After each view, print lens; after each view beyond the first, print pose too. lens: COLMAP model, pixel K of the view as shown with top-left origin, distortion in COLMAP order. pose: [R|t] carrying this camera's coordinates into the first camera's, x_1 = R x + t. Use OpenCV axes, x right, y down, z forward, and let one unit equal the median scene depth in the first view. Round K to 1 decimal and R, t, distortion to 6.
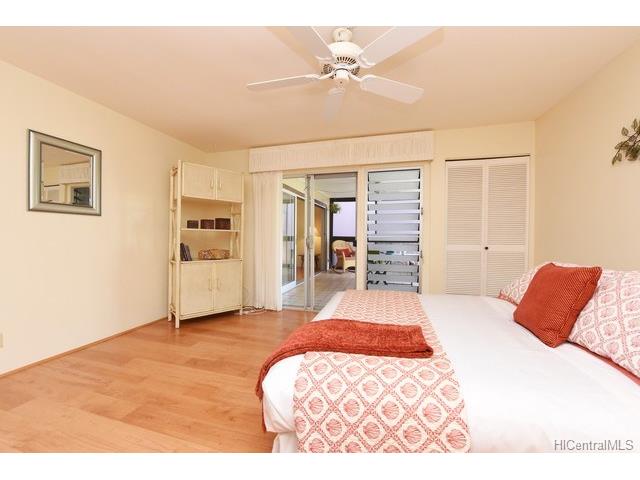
lens RADIAL K [[255.7, 0, 320.0], [0, 255.7, 240.0], [0, 0, 1]] dist [-0.015725, -0.000251]
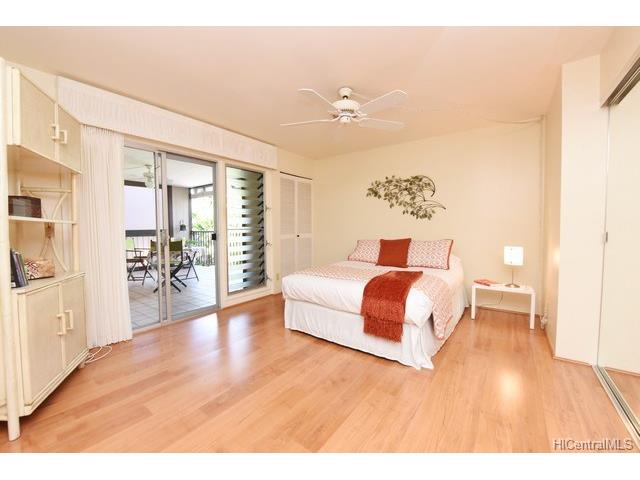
lens RADIAL K [[260.0, 0, 320.0], [0, 260.0, 240.0], [0, 0, 1]] dist [-0.002327, -0.000210]
pose [[0.354750, -0.053682, 0.933419, -0.743033], [0.022852, 0.998550, 0.048743, -0.015036], [-0.934682, 0.004039, 0.355462, 0.320754]]
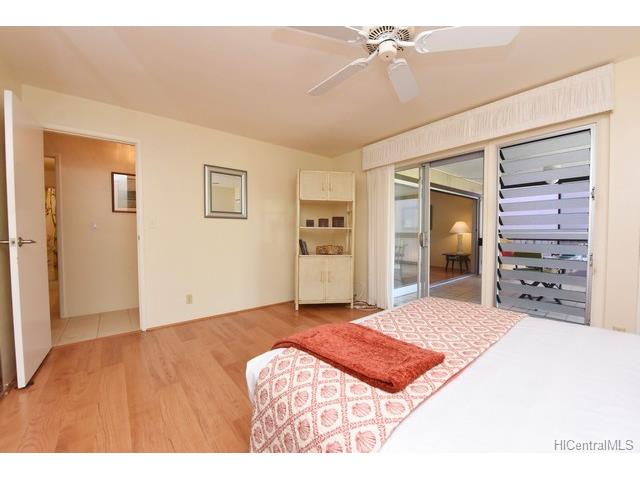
lens RADIAL K [[255.7, 0, 320.0], [0, 255.7, 240.0], [0, 0, 1]] dist [-0.015725, -0.000251]
pose [[0.817404, 0.009685, -0.575983, 0.210478], [-0.002712, 0.999912, 0.012964, -0.000550], [0.576058, -0.009035, 0.817359, 0.080369]]
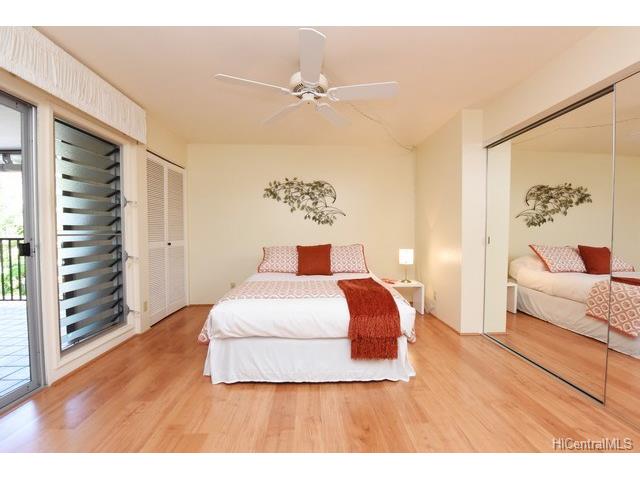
lens RADIAL K [[255.7, 0, 320.0], [0, 255.7, 240.0], [0, 0, 1]] dist [-0.015725, -0.000251]
pose [[-0.301071, -0.034844, 0.952965, -0.570962], [0.012291, 0.999107, 0.040415, -0.019489], [-0.953522, 0.023880, -0.300374, 0.700917]]
